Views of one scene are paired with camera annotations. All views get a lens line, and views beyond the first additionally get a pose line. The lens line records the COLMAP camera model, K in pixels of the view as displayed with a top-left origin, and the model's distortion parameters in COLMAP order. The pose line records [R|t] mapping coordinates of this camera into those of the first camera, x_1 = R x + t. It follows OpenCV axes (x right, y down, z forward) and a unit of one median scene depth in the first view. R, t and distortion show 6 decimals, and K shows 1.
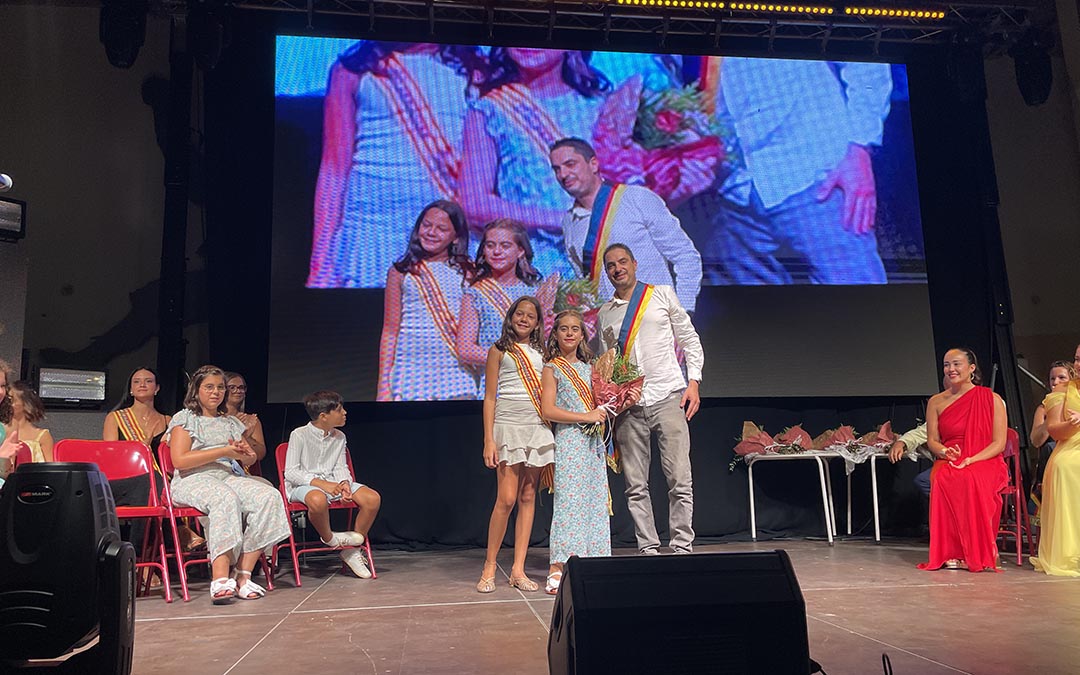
lens RADIAL K [[811.9, 0, 536.4], [0, 811.9, 341.8], [0, 0, 1]] dist [0.047472, -0.068418]
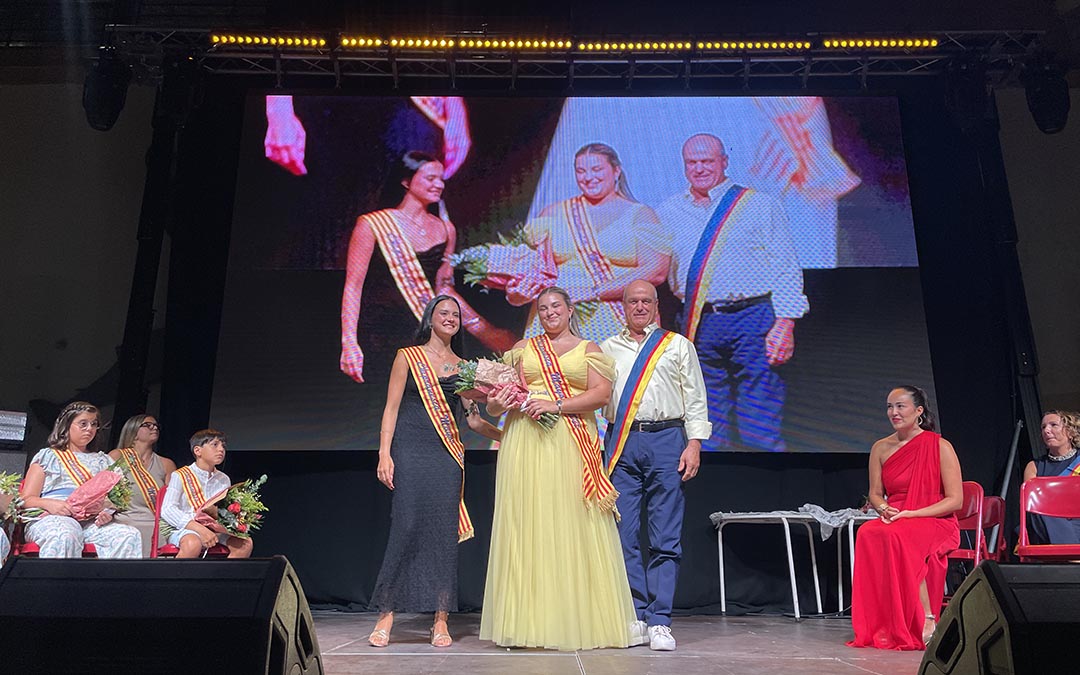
lens RADIAL K [[811.0, 0, 530.6], [0, 811.0, 333.0], [0, 0, 1]] dist [0.064579, -0.093082]
pose [[0.990596, -0.008843, -0.136531, 0.169484], [-0.005517, 0.994515, -0.104444, 0.029514], [0.136706, 0.104215, 0.985115, 0.054264]]
